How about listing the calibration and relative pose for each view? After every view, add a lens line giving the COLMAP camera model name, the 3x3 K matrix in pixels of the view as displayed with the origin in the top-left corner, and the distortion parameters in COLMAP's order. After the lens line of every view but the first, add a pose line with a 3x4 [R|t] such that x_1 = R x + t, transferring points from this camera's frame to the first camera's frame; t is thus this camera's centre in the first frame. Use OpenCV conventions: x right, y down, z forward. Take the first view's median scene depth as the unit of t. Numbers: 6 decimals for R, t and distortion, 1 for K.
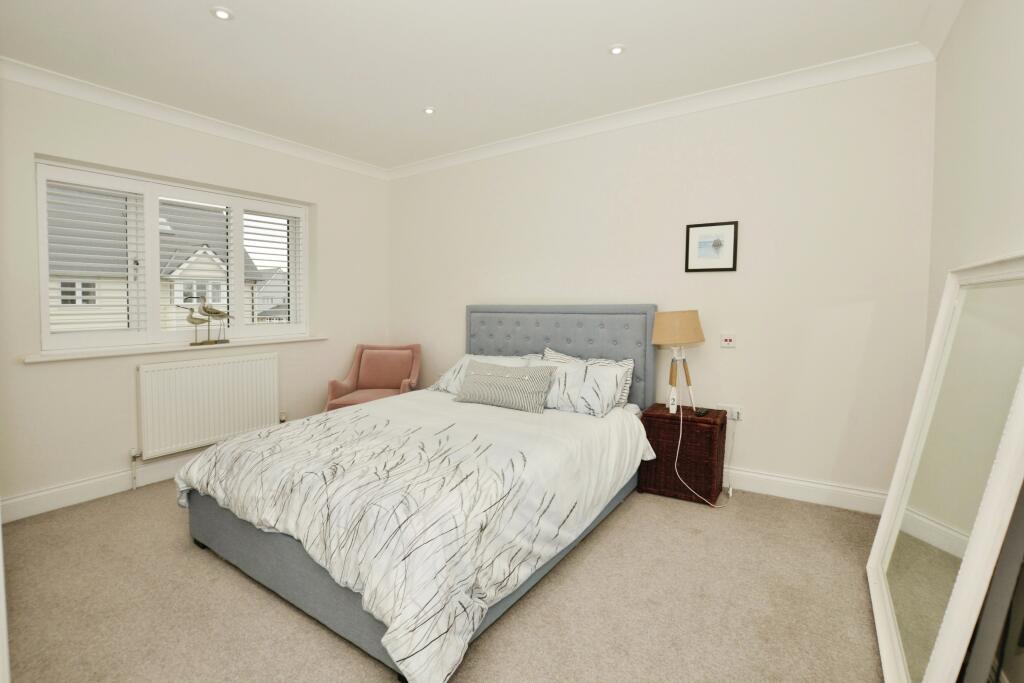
lens RADIAL K [[459.7, 0, 511.2], [0, 459.7, 328.5], [0, 0, 1]] dist [-0.000021, -0.000021]
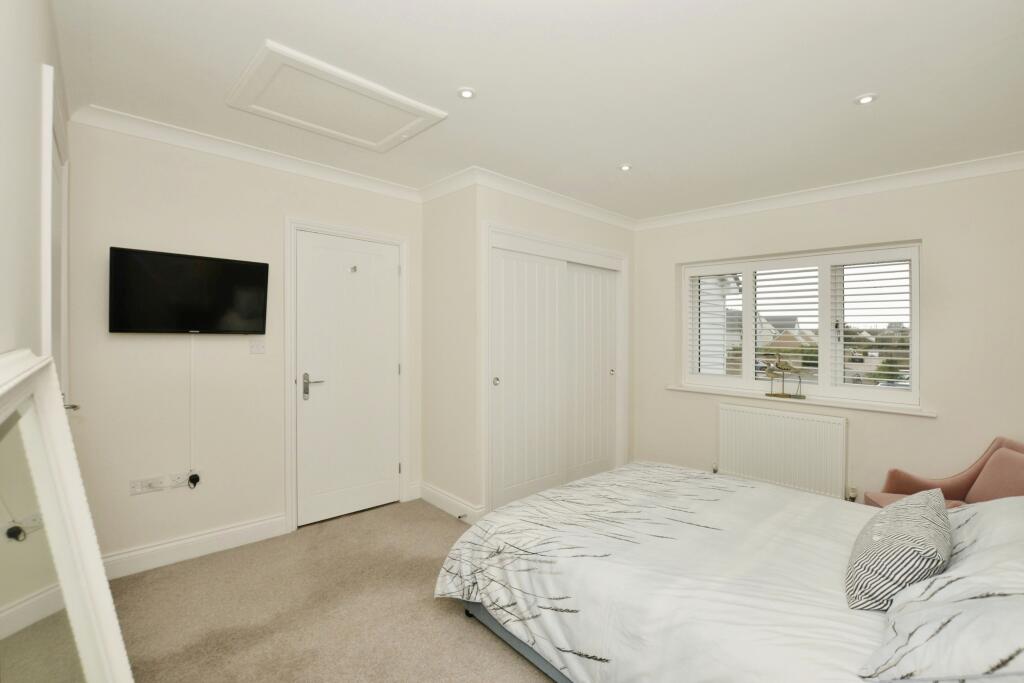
lens RADIAL K [[459.7, 0, 511.2], [0, 459.7, 328.5], [0, 0, 1]] dist [-0.000021, -0.000021]
pose [[-0.232819, -0.009039, -0.972478, 0.900170], [-0.064367, 0.997907, 0.006134, -0.150701], [0.970388, 0.064024, -0.232914, 0.981599]]
